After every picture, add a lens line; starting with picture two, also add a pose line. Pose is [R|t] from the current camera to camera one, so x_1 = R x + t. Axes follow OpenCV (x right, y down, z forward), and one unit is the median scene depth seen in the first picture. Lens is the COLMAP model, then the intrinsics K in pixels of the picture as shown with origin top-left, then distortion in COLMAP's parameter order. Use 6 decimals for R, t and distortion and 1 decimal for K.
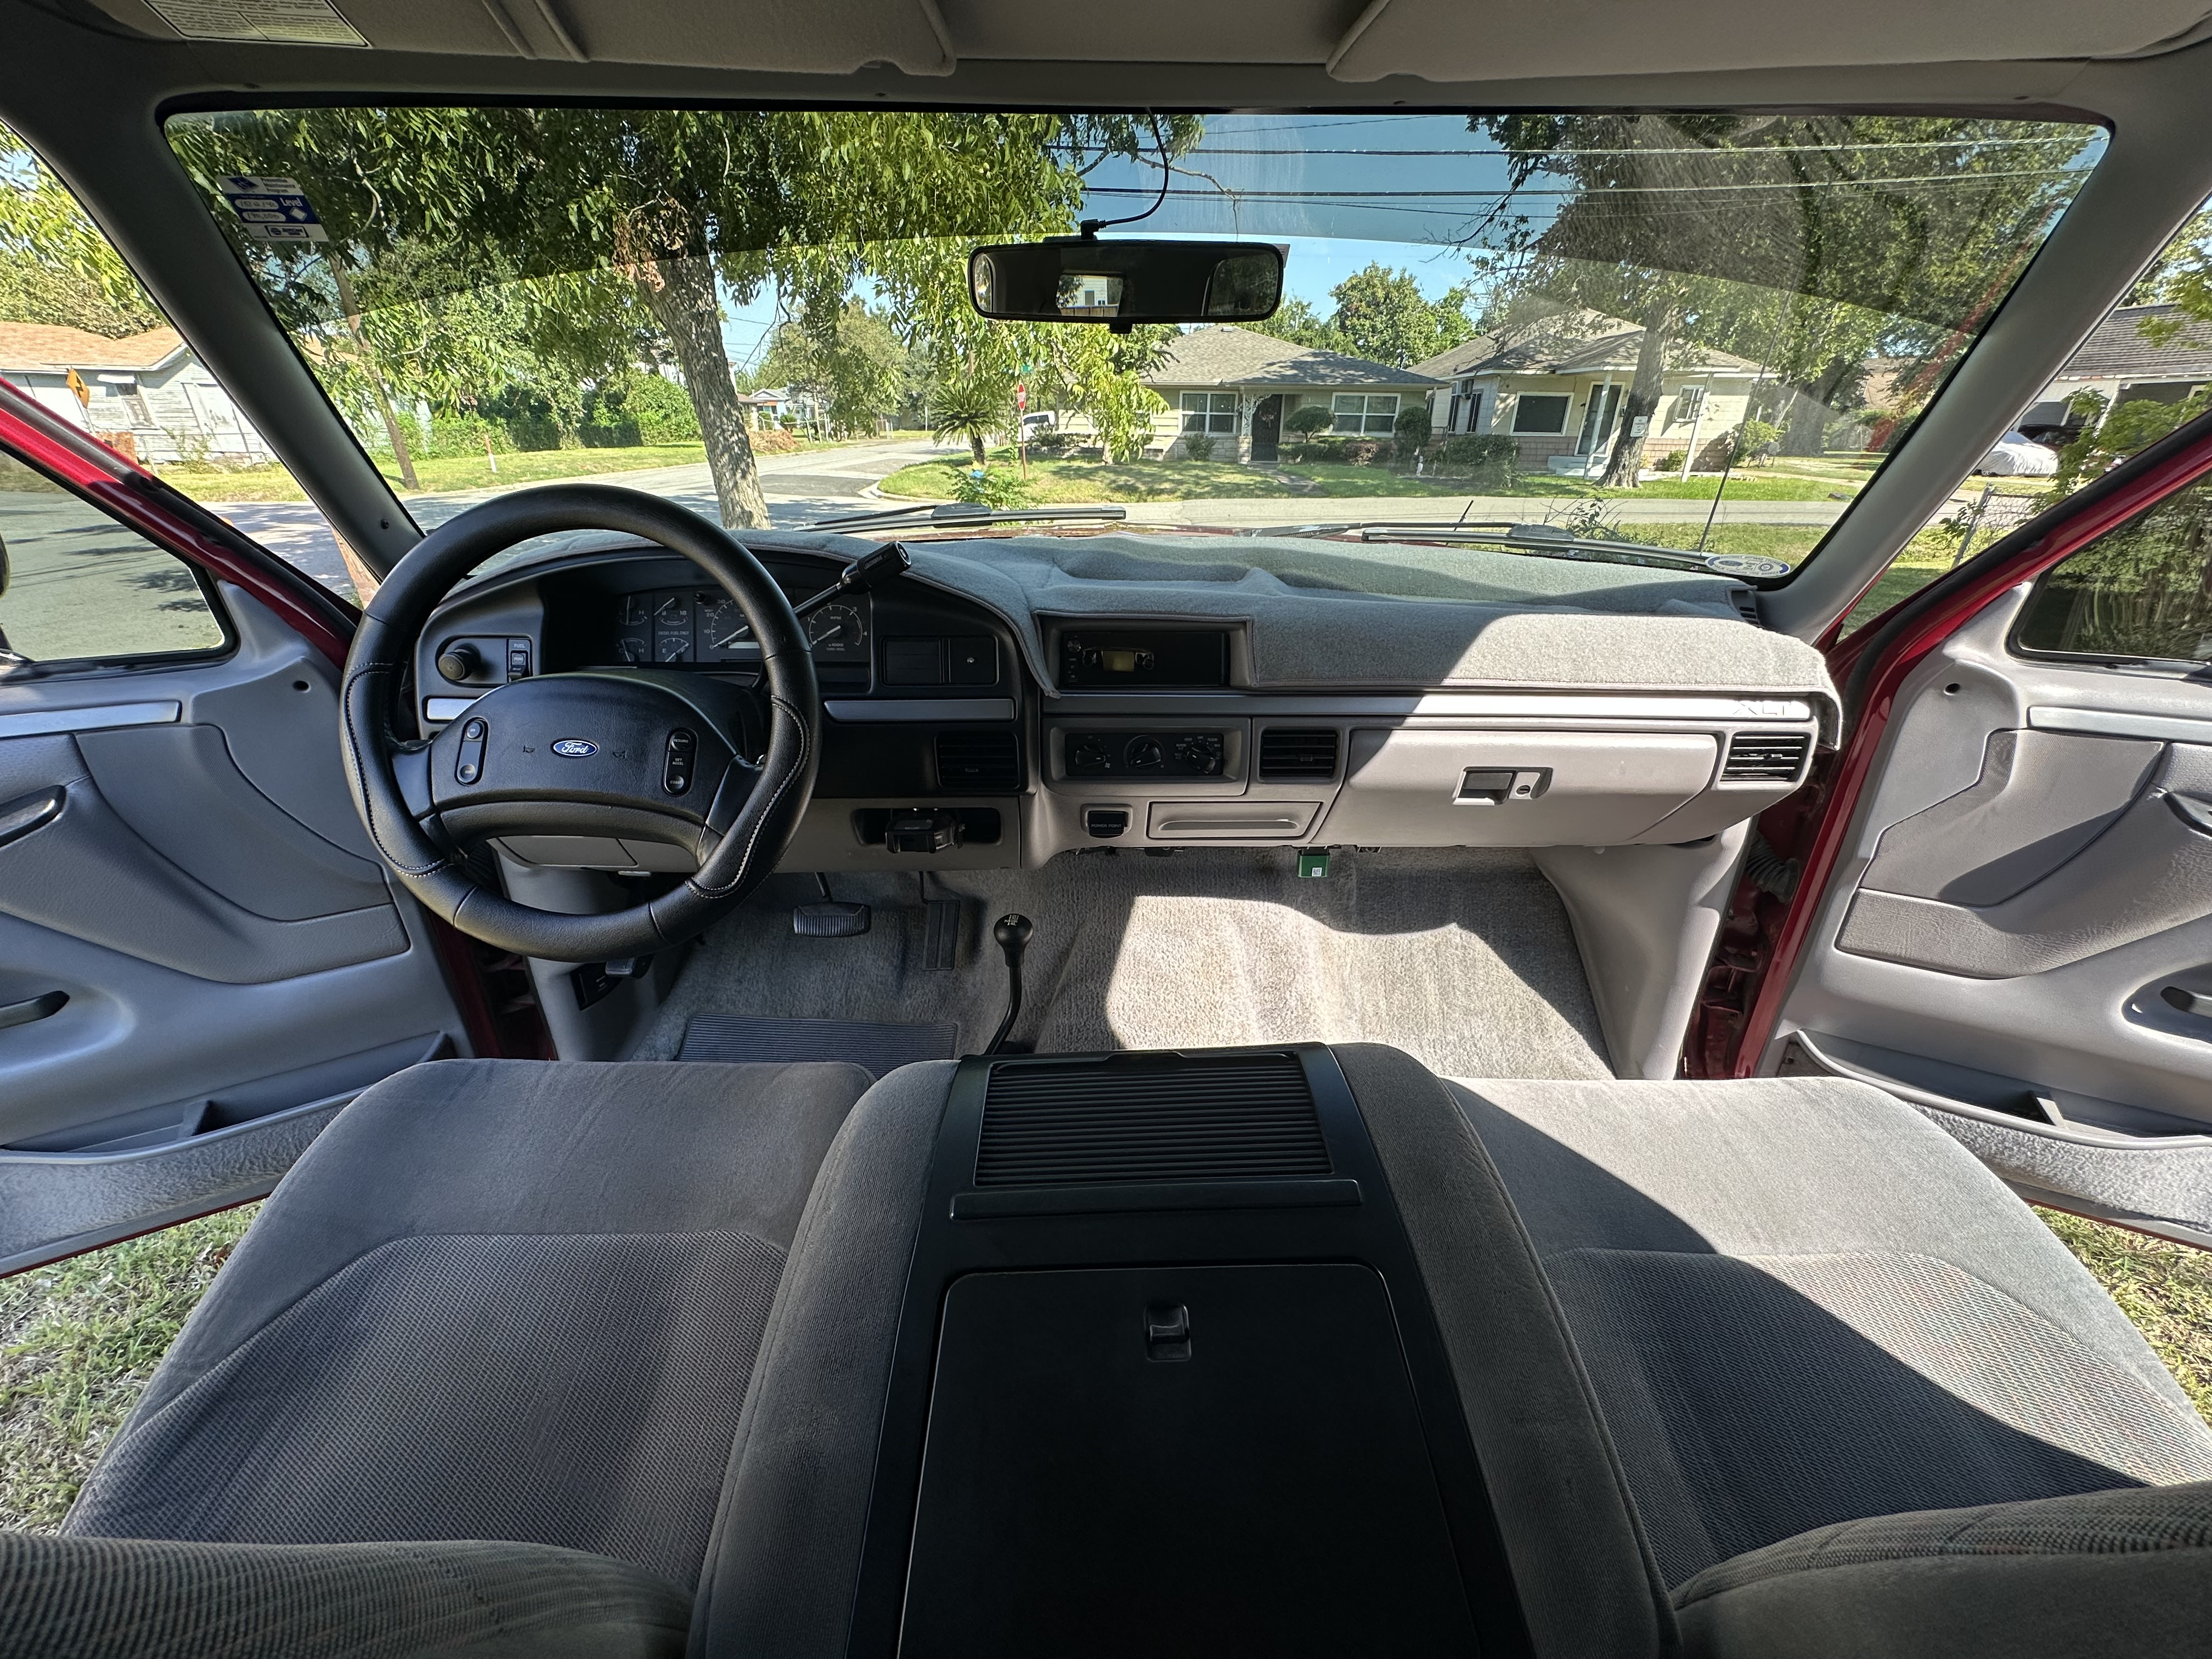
lens RADIAL K [[882.4, 0, 1106.0], [0, 882.4, 829.5], [0, 0, 1]] dist [-0.001549, 0.000062]
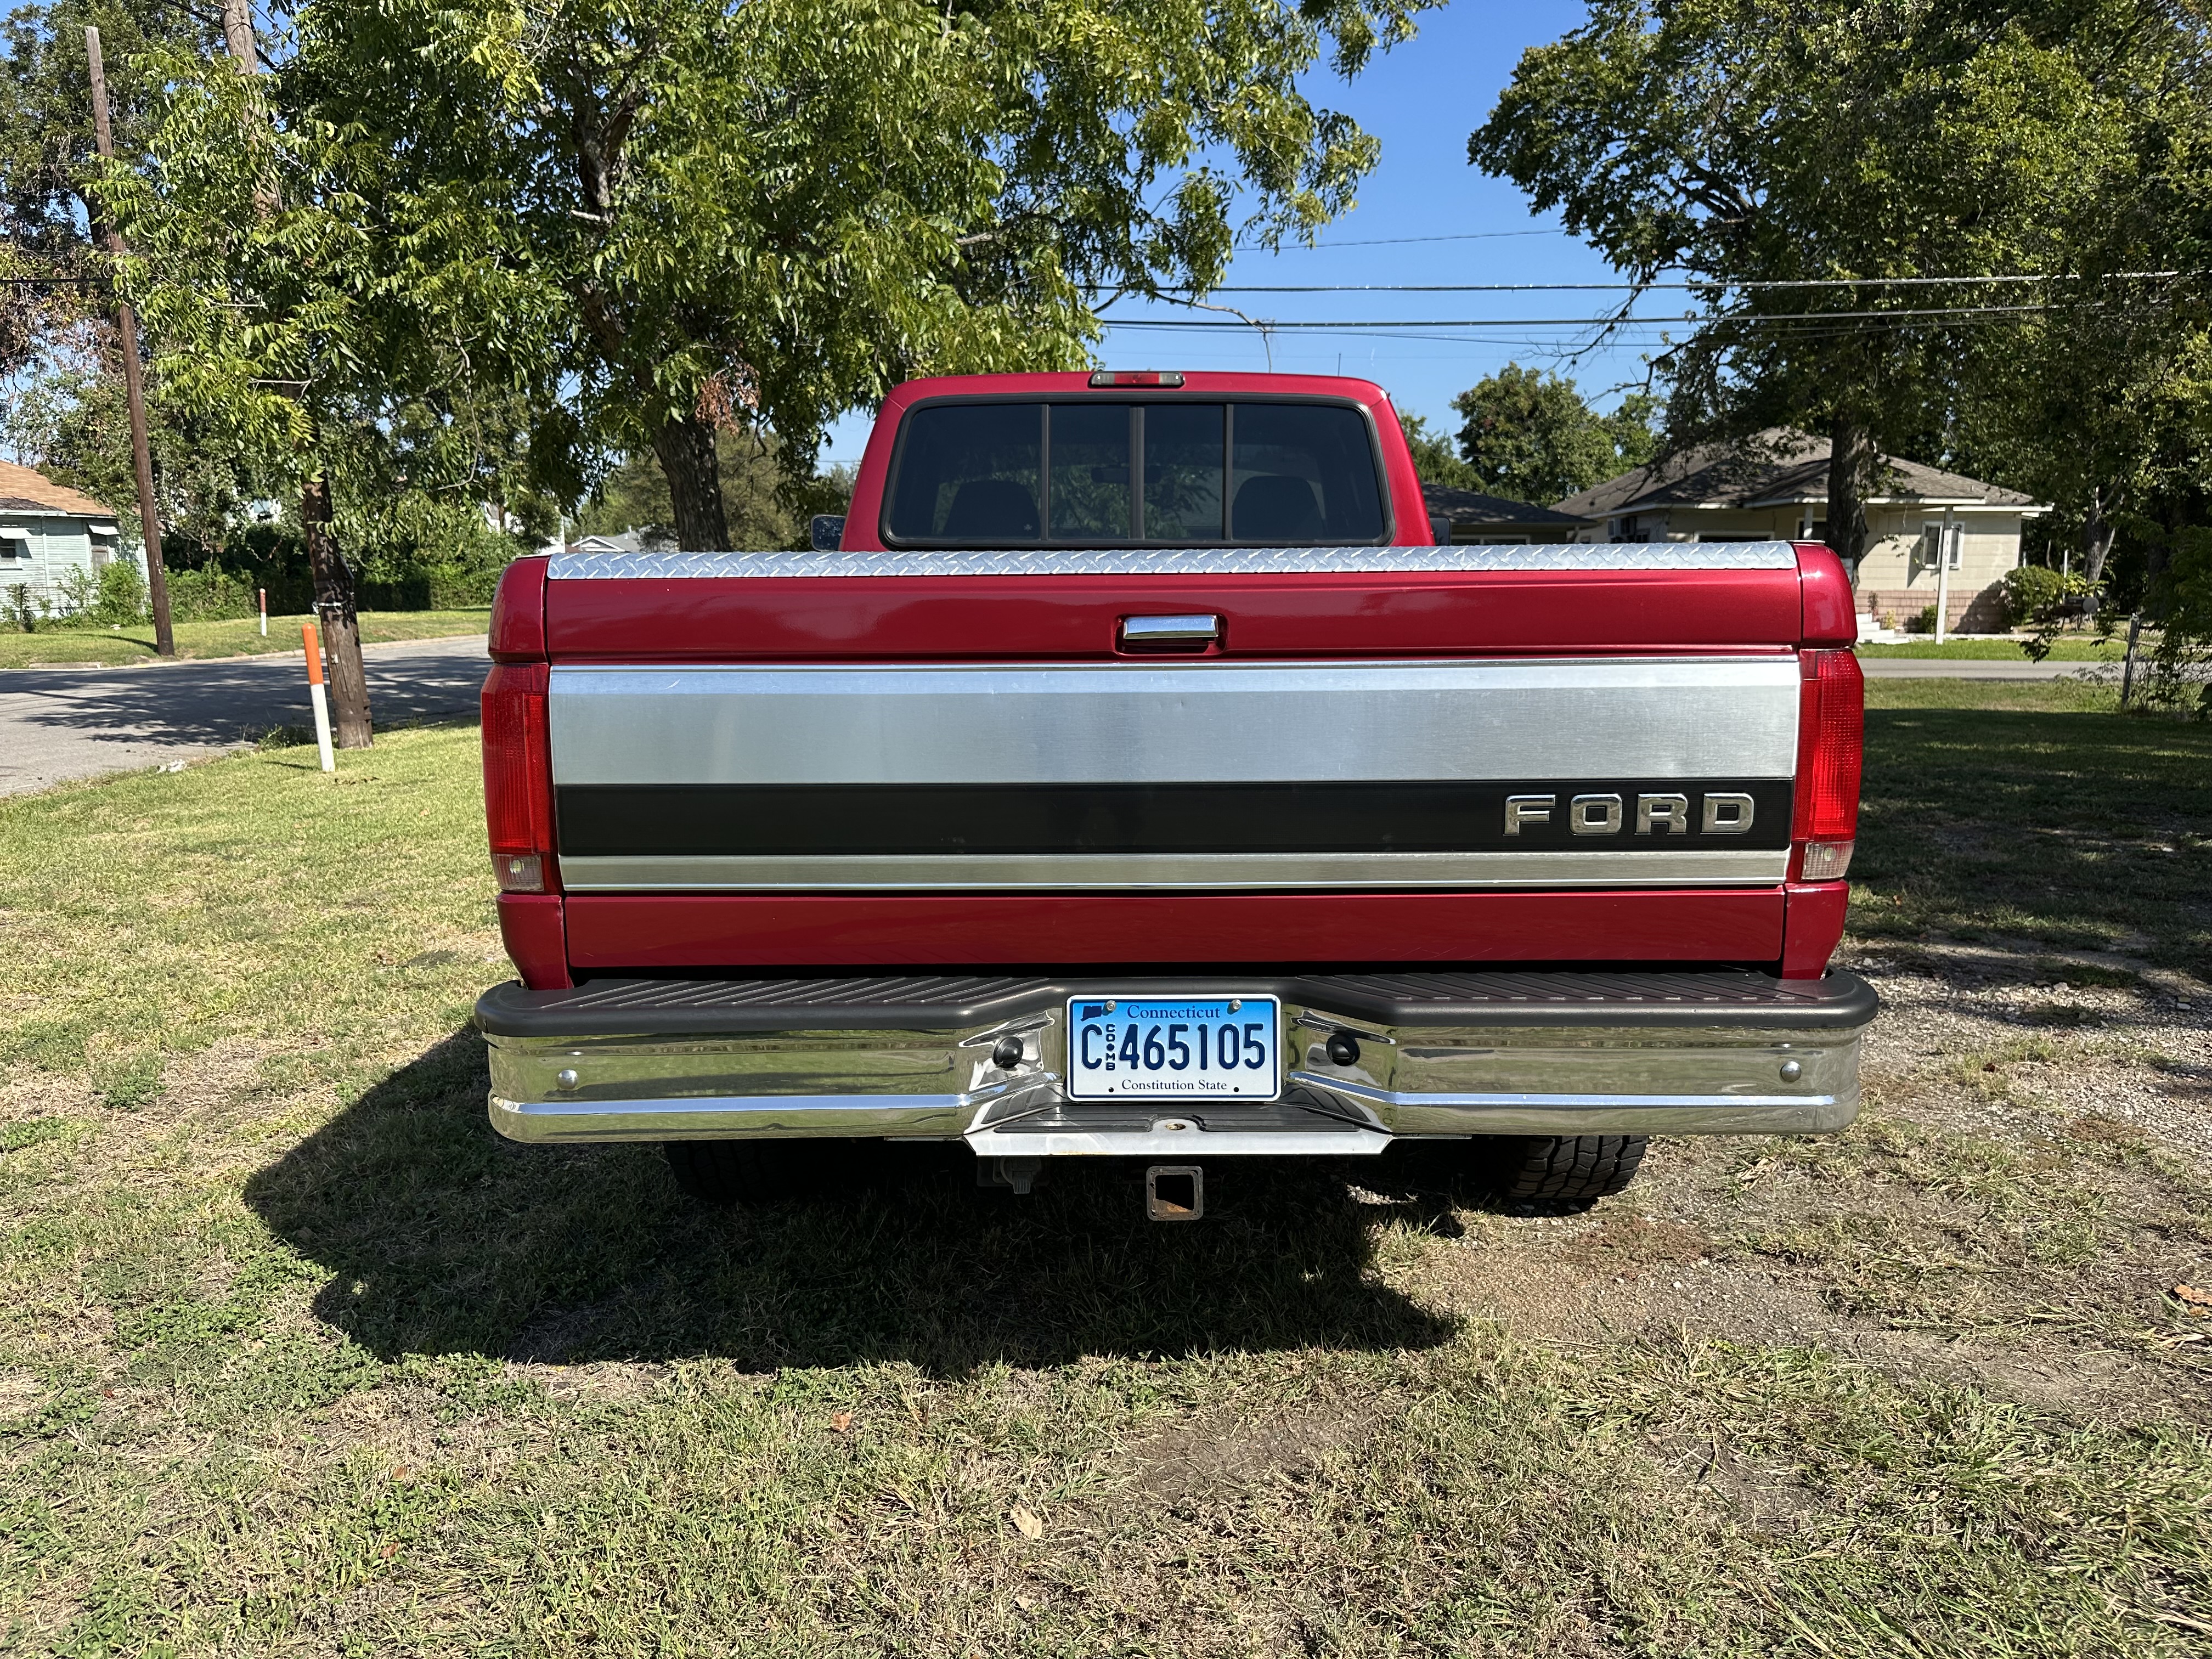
lens RADIAL K [[1574.4, 0, 1106.0], [0, 1574.4, 829.5], [0, 0, 1]] dist [0.053774, -0.084304]
pose [[0.999959, -0.001071, -0.009006, -0.000977], [-0.001470, 0.960746, -0.277427, 0.096047], [0.008950, 0.277429, 0.960704, -0.177206]]
